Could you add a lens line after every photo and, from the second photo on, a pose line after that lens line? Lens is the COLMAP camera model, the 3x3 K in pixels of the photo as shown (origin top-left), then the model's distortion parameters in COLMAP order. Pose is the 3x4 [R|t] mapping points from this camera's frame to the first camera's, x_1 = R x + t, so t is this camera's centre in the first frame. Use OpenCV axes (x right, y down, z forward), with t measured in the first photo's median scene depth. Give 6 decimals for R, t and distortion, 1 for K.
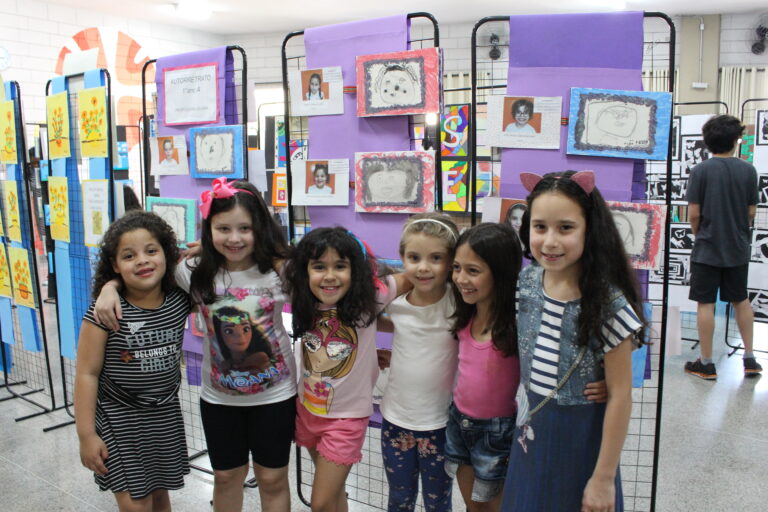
lens RADIAL K [[700.4, 0, 384.0], [0, 700.4, 256.0], [0, 0, 1]] dist [-0.134050, 0.108286]
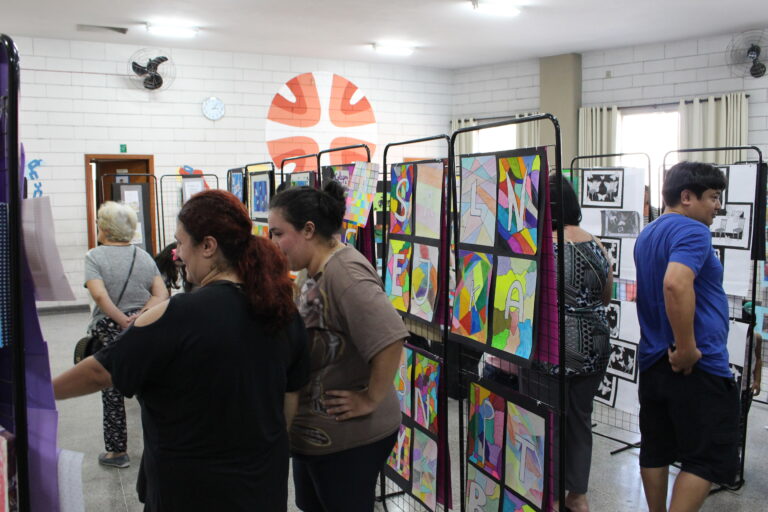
lens RADIAL K [[700.4, 0, 384.0], [0, 700.4, 256.0], [0, 0, 1]] dist [-0.134050, 0.108286]
pose [[0.875985, 0.042862, -0.480430, 0.603422], [-0.060857, 0.997905, -0.021933, -0.143471], [0.478484, 0.048451, 0.876759, 0.490531]]
